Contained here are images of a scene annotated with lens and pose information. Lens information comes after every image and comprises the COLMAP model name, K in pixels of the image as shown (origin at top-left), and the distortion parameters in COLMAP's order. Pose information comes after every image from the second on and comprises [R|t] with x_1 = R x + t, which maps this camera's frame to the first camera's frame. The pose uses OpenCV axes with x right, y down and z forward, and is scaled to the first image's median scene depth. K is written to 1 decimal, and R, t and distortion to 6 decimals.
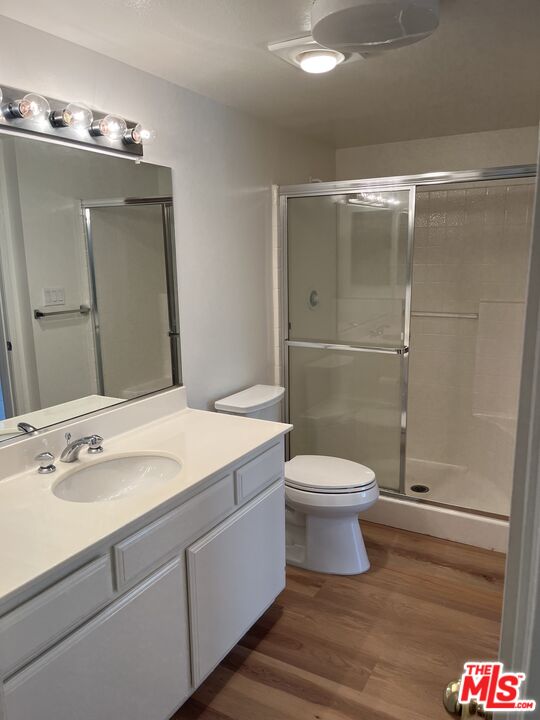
lens RADIAL K [[547.1, 0, 272.0], [0, 547.1, 371.1], [0, 0, 1]] dist [0.050752, -0.116978]
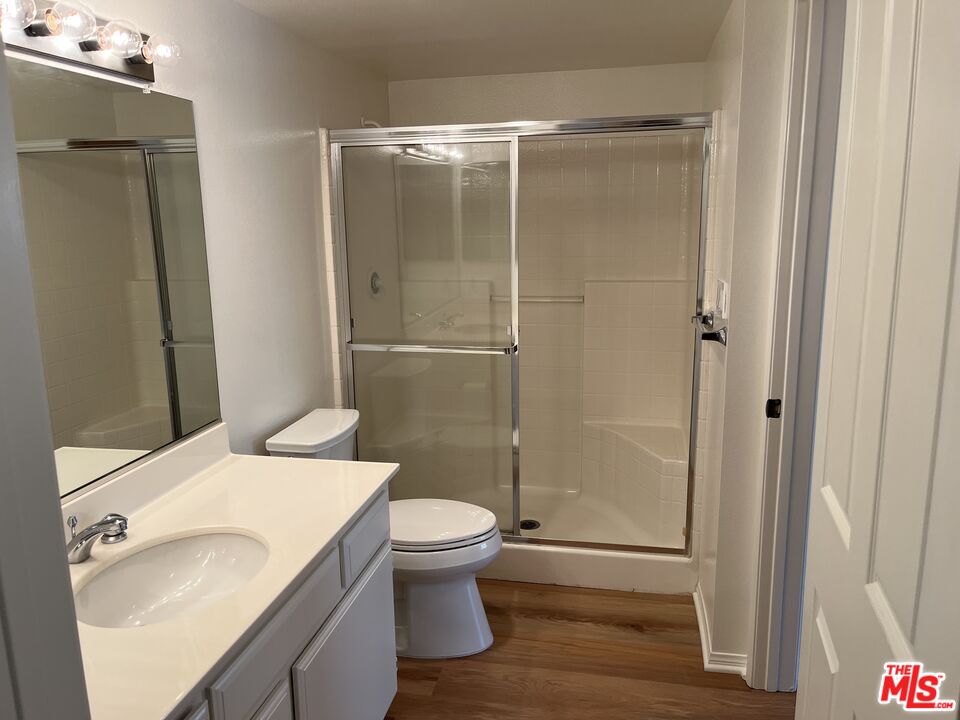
lens RADIAL K [[729.4, 0, 480.0], [0, 729.4, 360.0], [0, 0, 1]] dist [0.050752, -0.116978]
pose [[0.951214, -0.062295, 0.302178, -0.119429], [0.066646, 0.997768, -0.004099, -0.022691], [-0.301248, 0.024038, 0.953243, 0.040049]]
